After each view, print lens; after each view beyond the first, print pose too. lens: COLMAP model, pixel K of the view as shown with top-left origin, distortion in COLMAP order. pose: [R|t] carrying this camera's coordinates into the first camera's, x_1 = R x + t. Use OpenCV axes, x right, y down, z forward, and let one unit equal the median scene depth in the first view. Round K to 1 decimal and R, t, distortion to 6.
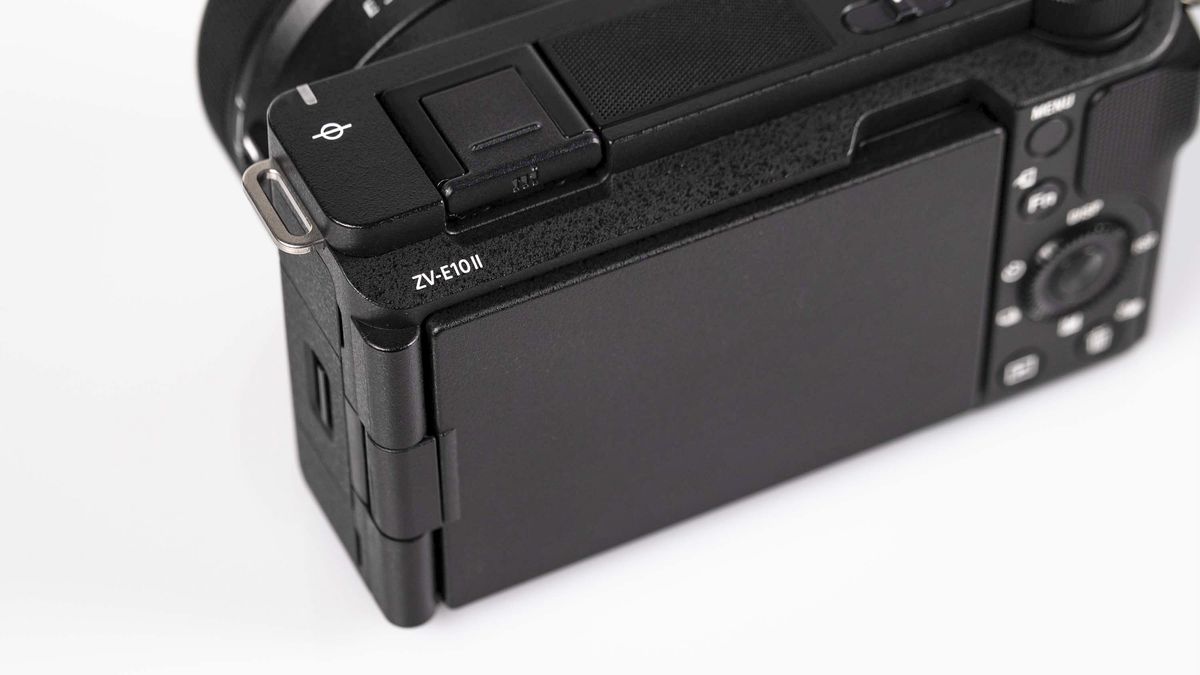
lens RADIAL K [[3766.1, 0, 600.0], [0, 3766.1, 337.5], [0, 0, 1]] dist [0.014181, -1.930654]
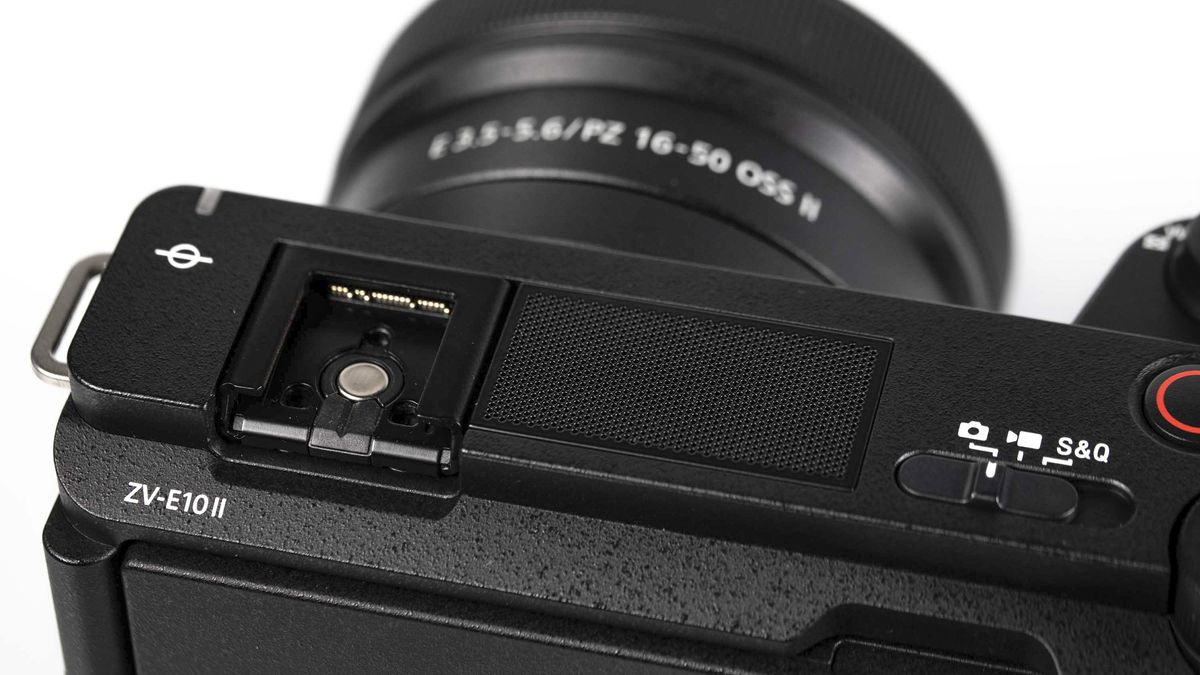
lens RADIAL K [[3766.1, 0, 600.0], [0, 3766.1, 337.5], [0, 0, 1]] dist [0.014181, -1.930654]
pose [[0.768176, 0.452940, -0.452495, 0.314100], [-0.459889, 0.882074, 0.102214, -0.147217], [0.445431, 0.129579, 0.885890, 0.389827]]
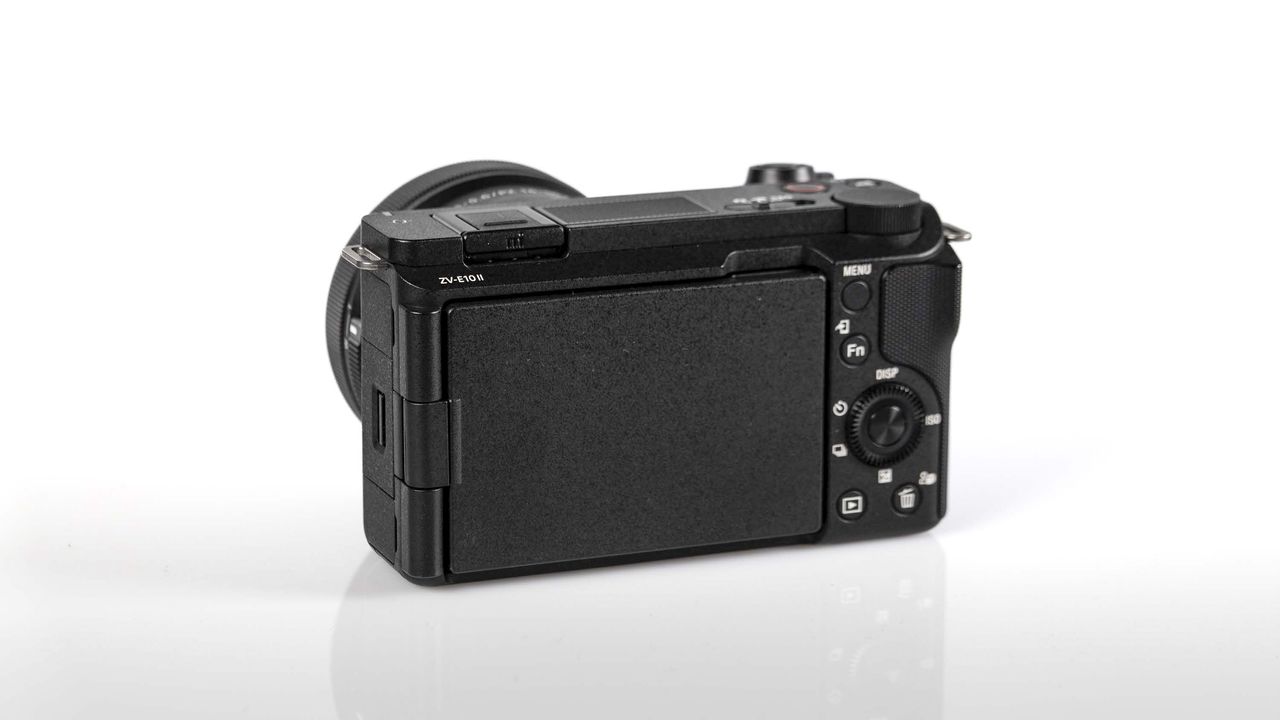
lens RADIAL K [[4017.2, 0, 640.0], [0, 4017.2, 360.0], [0, 0, 1]] dist [0.014181, -1.930654]
pose [[0.997318, 0.024074, -0.069112, 0.148940], [-0.057710, 0.839441, -0.540378, 0.897621], [0.045007, 0.542918, 0.838579, -0.399517]]
